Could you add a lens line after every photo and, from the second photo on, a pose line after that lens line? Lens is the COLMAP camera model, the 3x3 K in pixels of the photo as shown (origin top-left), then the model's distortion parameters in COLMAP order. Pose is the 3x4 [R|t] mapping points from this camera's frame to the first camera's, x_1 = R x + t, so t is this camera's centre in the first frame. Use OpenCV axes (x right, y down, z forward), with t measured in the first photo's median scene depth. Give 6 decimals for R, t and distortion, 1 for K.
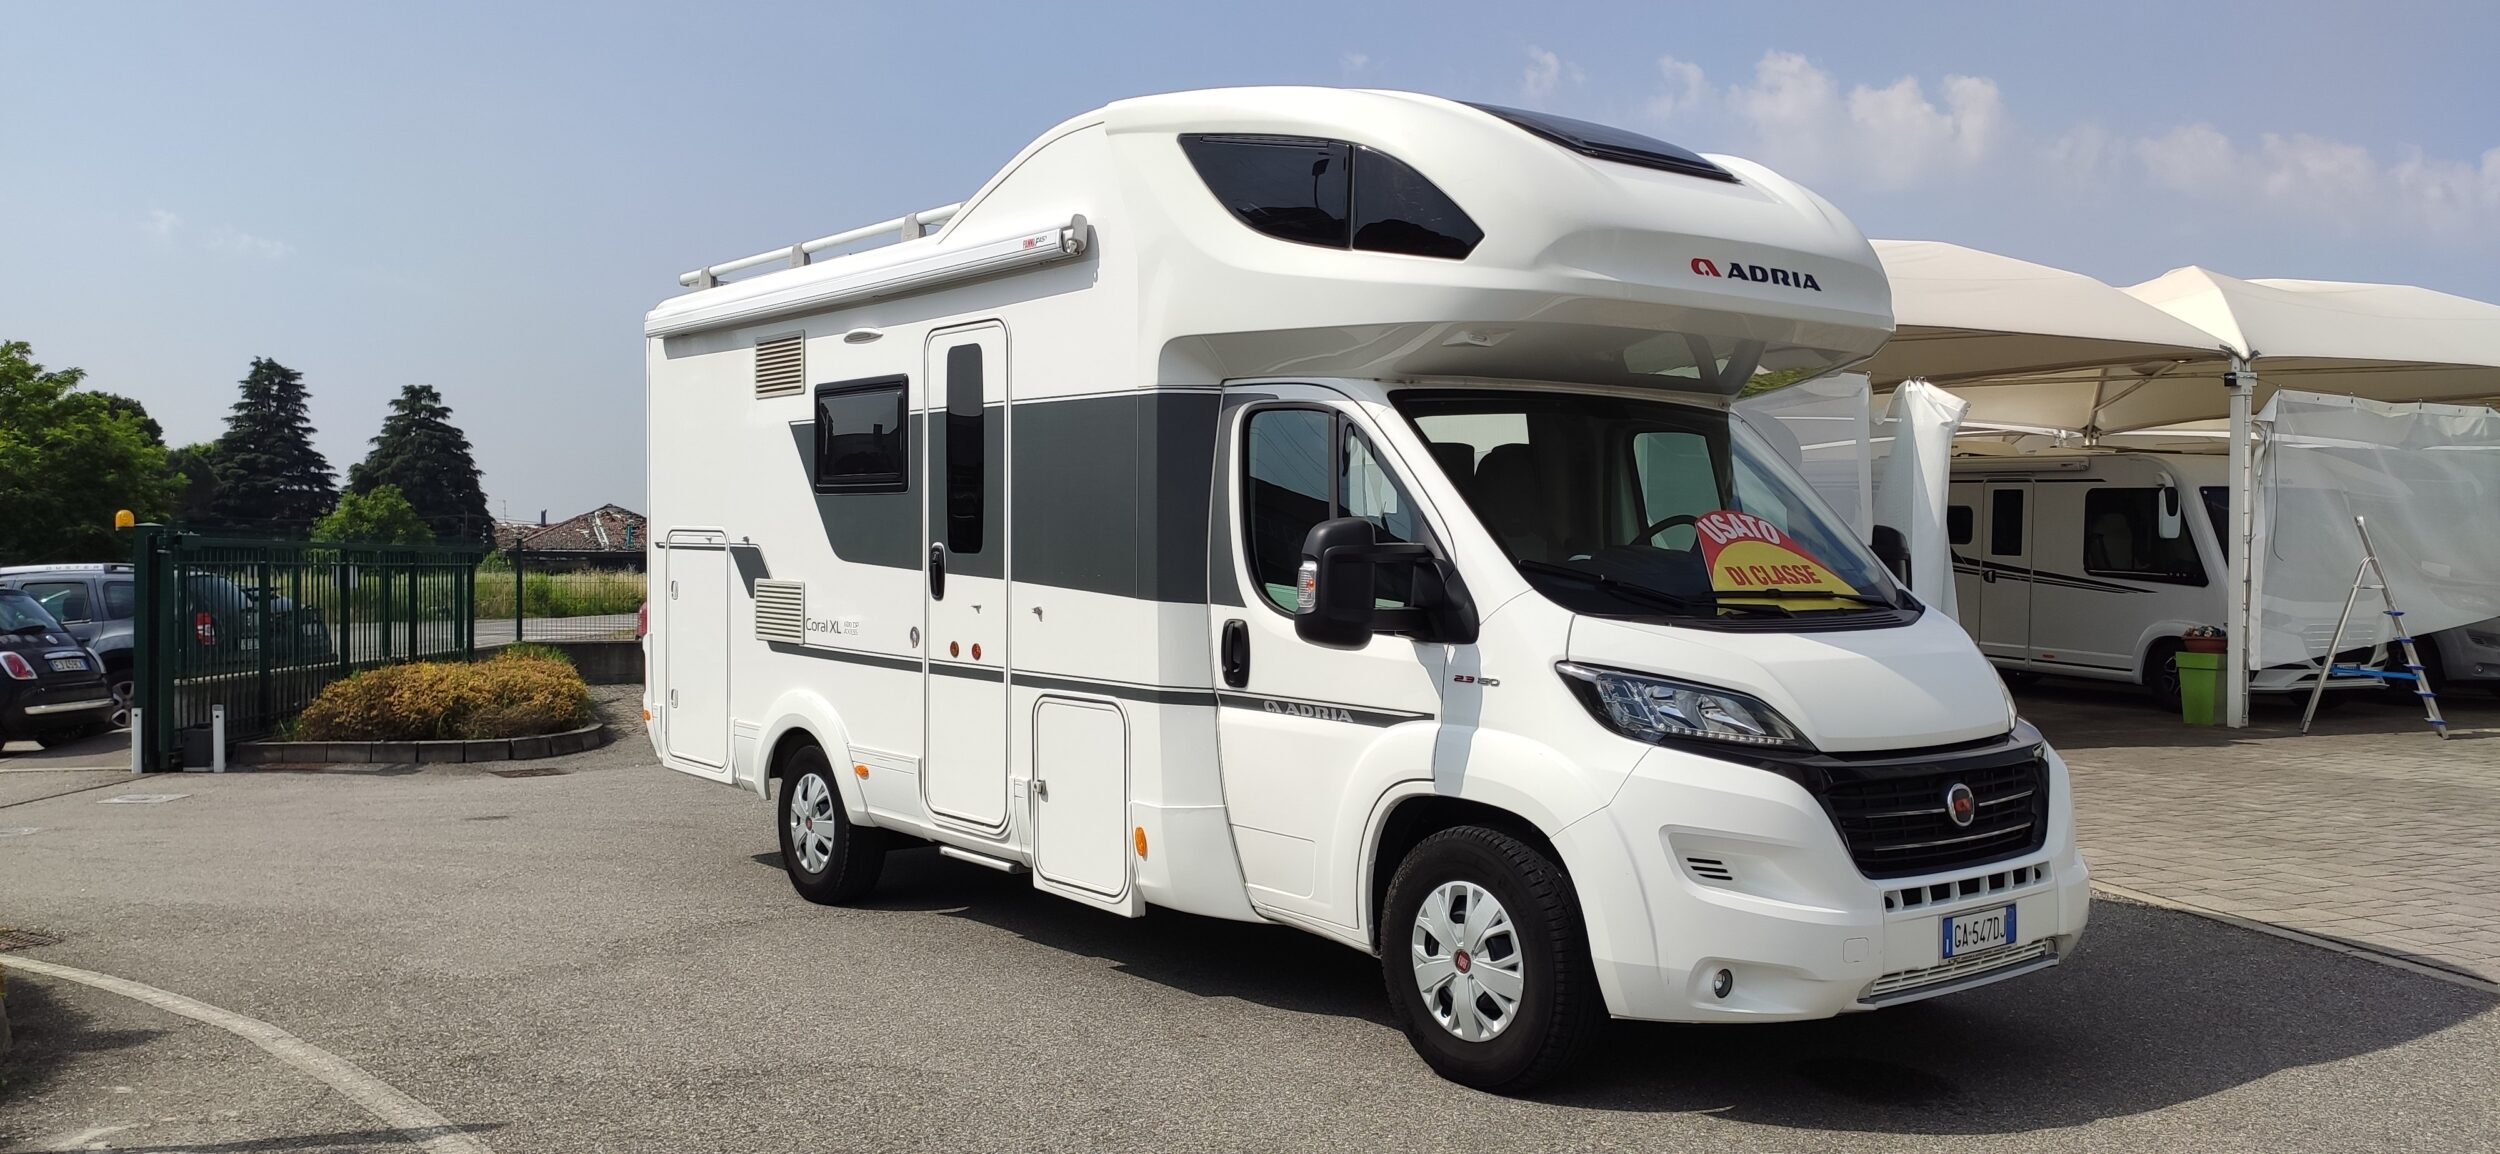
lens RADIAL K [[1837.6, 0, 1250.0], [0, 1837.6, 577.0], [0, 0, 1]] dist [0.118863, -0.000826]
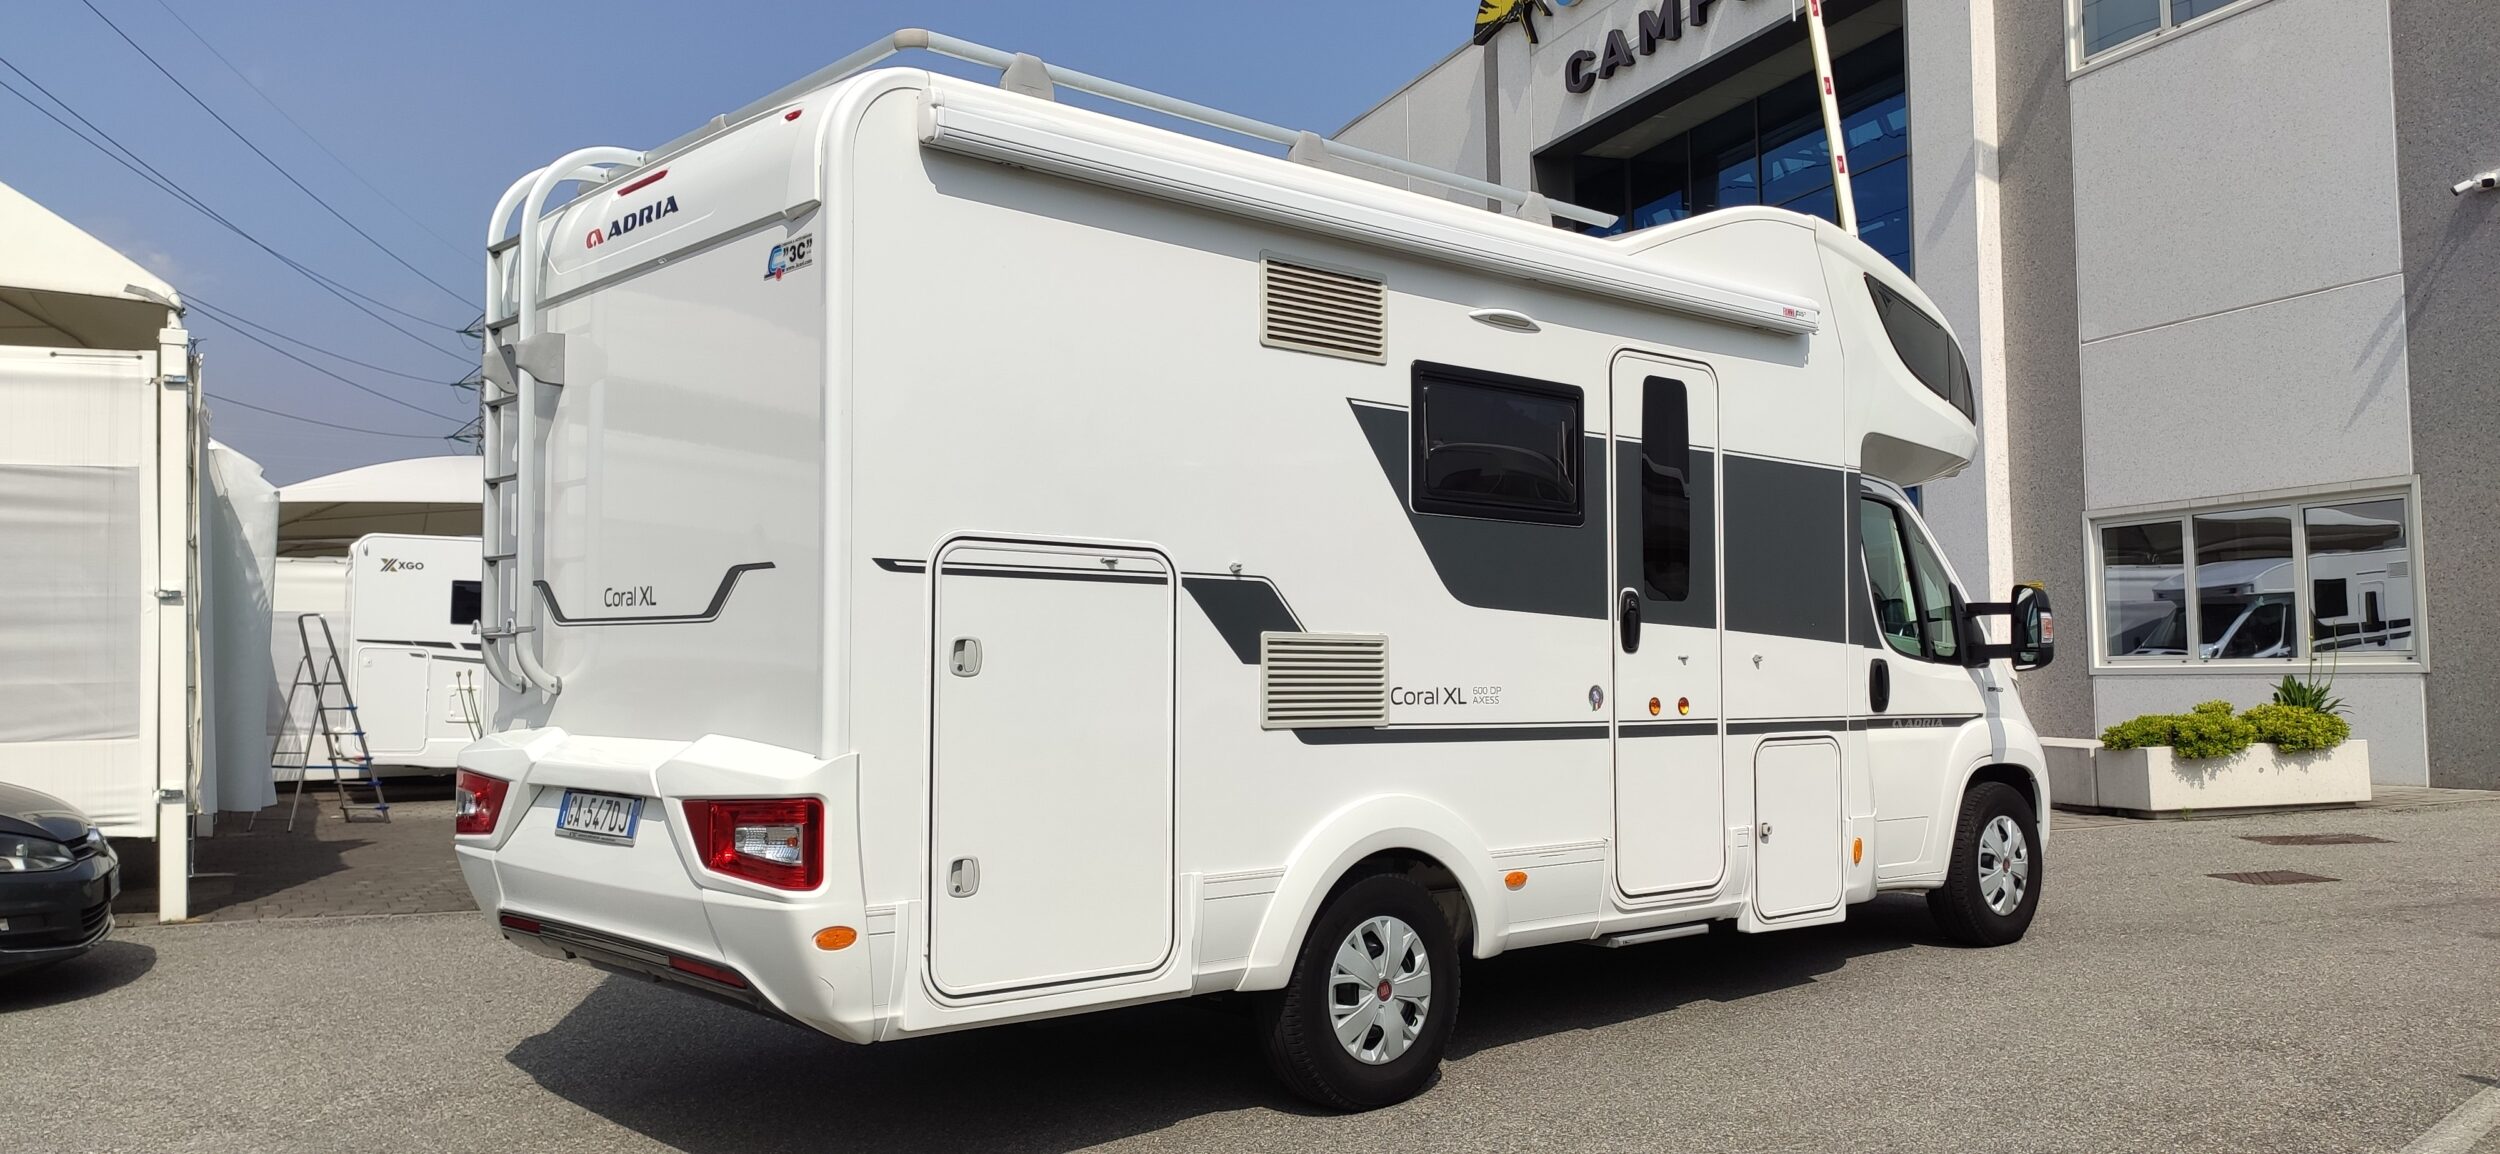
lens RADIAL K [[1837.6, 0, 1250.0], [0, 1837.6, 577.0], [0, 0, 1]] dist [0.118863, -0.000826]
pose [[-0.059468, 0.038041, 0.997505, -1.108284], [0.014961, 0.999195, -0.037213, 0.006687], [-0.998118, 0.012711, -0.059990, 1.309839]]
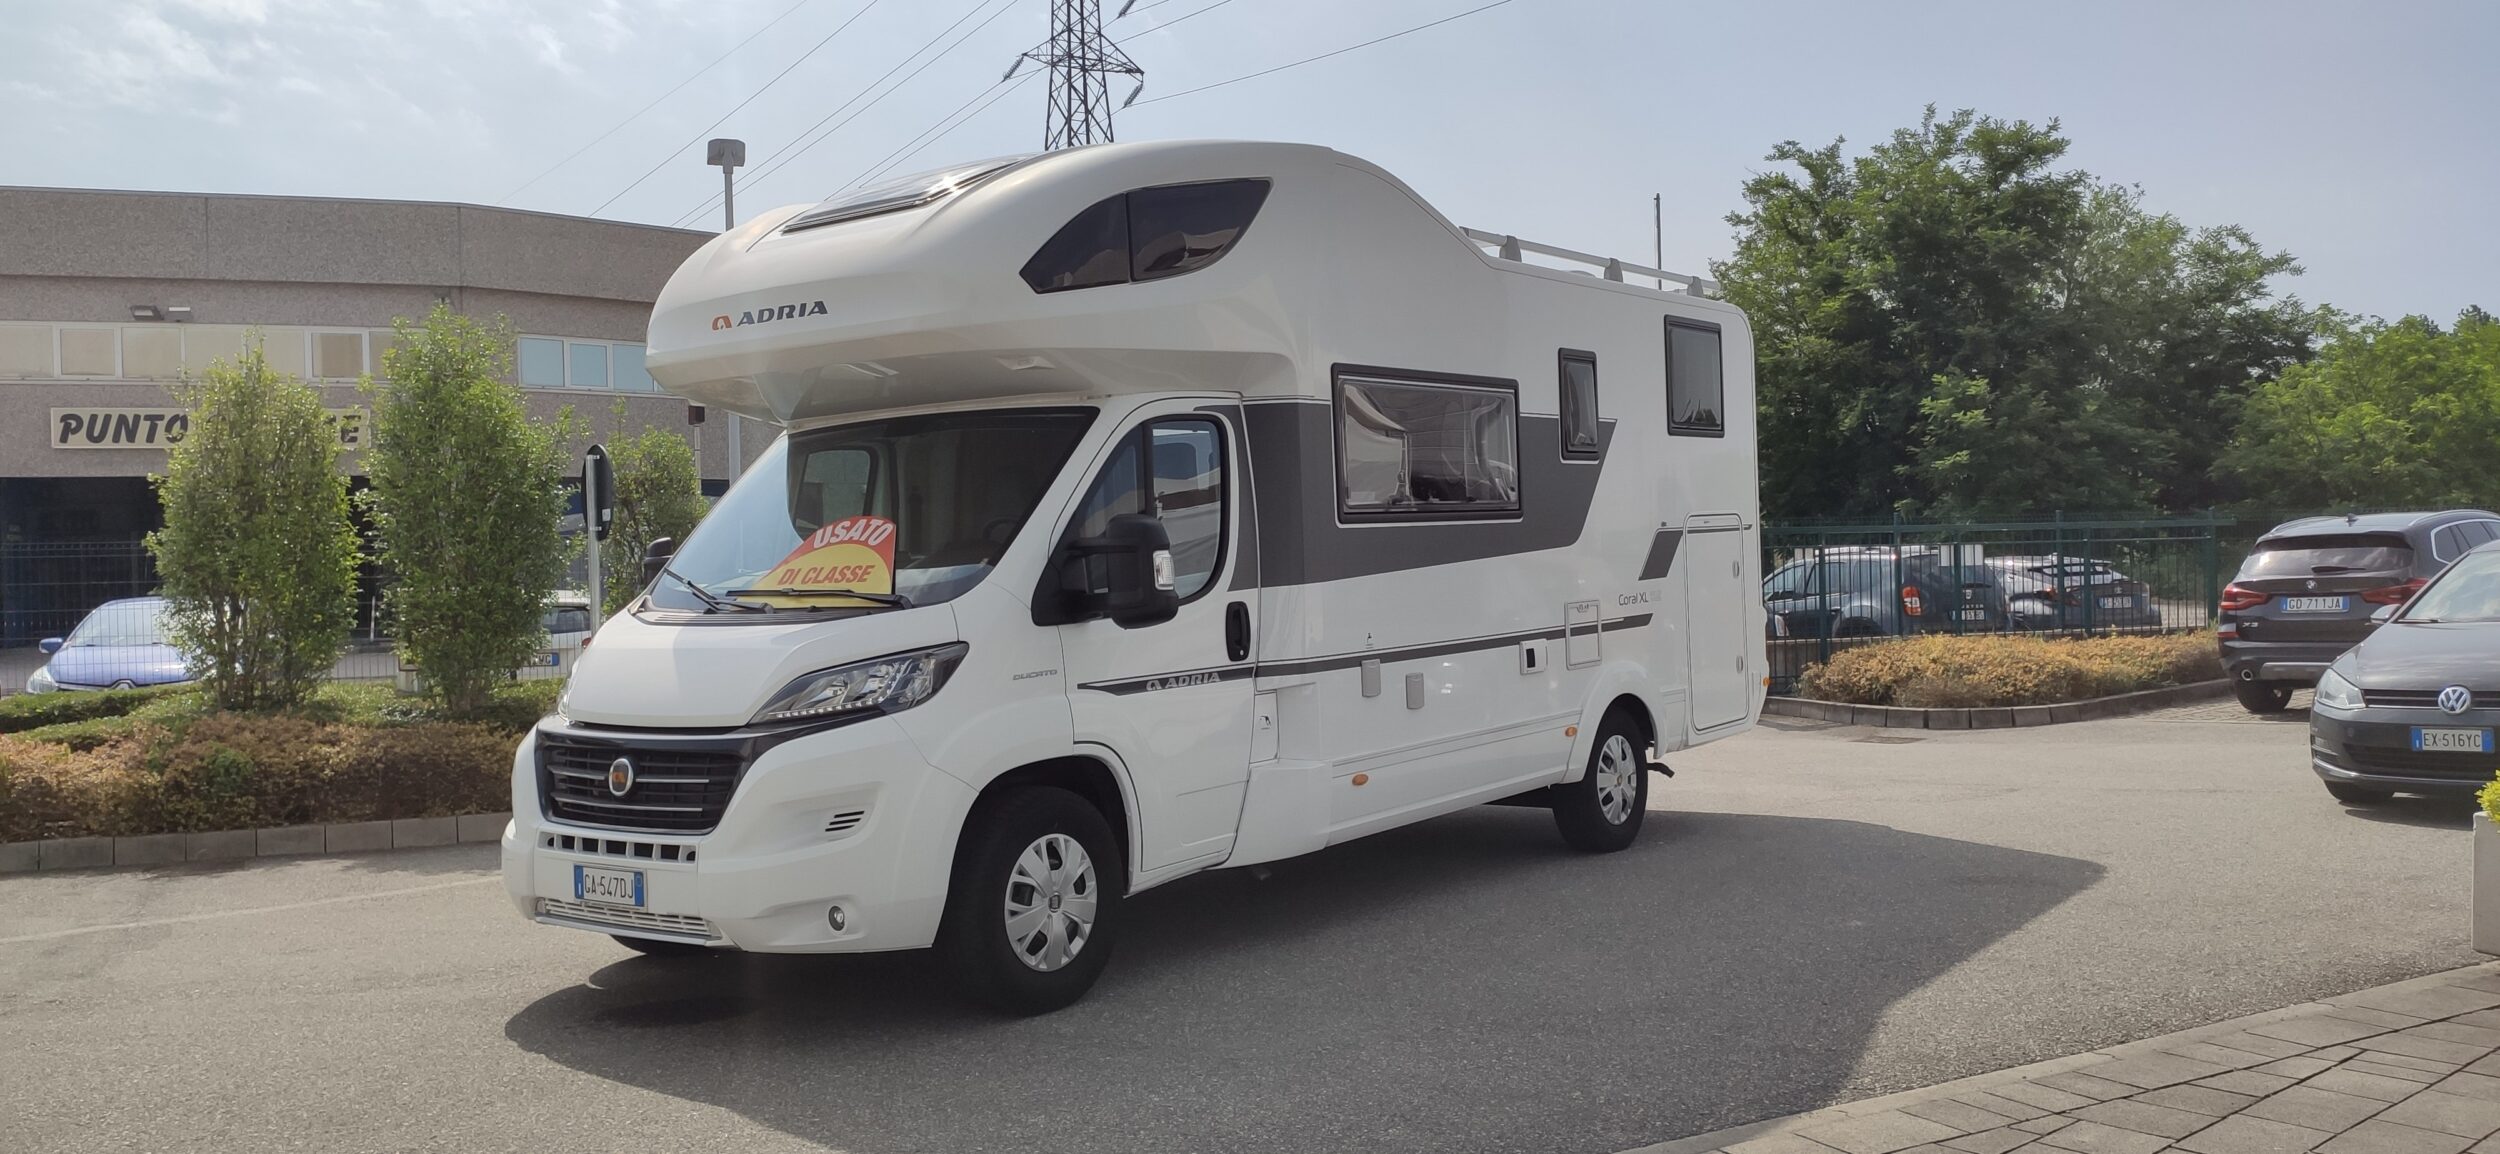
lens RADIAL K [[1837.6, 0, 1250.0], [0, 1837.6, 577.0], [0, 0, 1]] dist [0.118863, -0.000826]
pose [[0.244578, -0.000207, -0.969630, 0.939529], [0.018498, 0.999819, 0.004452, -0.000180], [0.969453, -0.019025, 0.244537, 0.646327]]
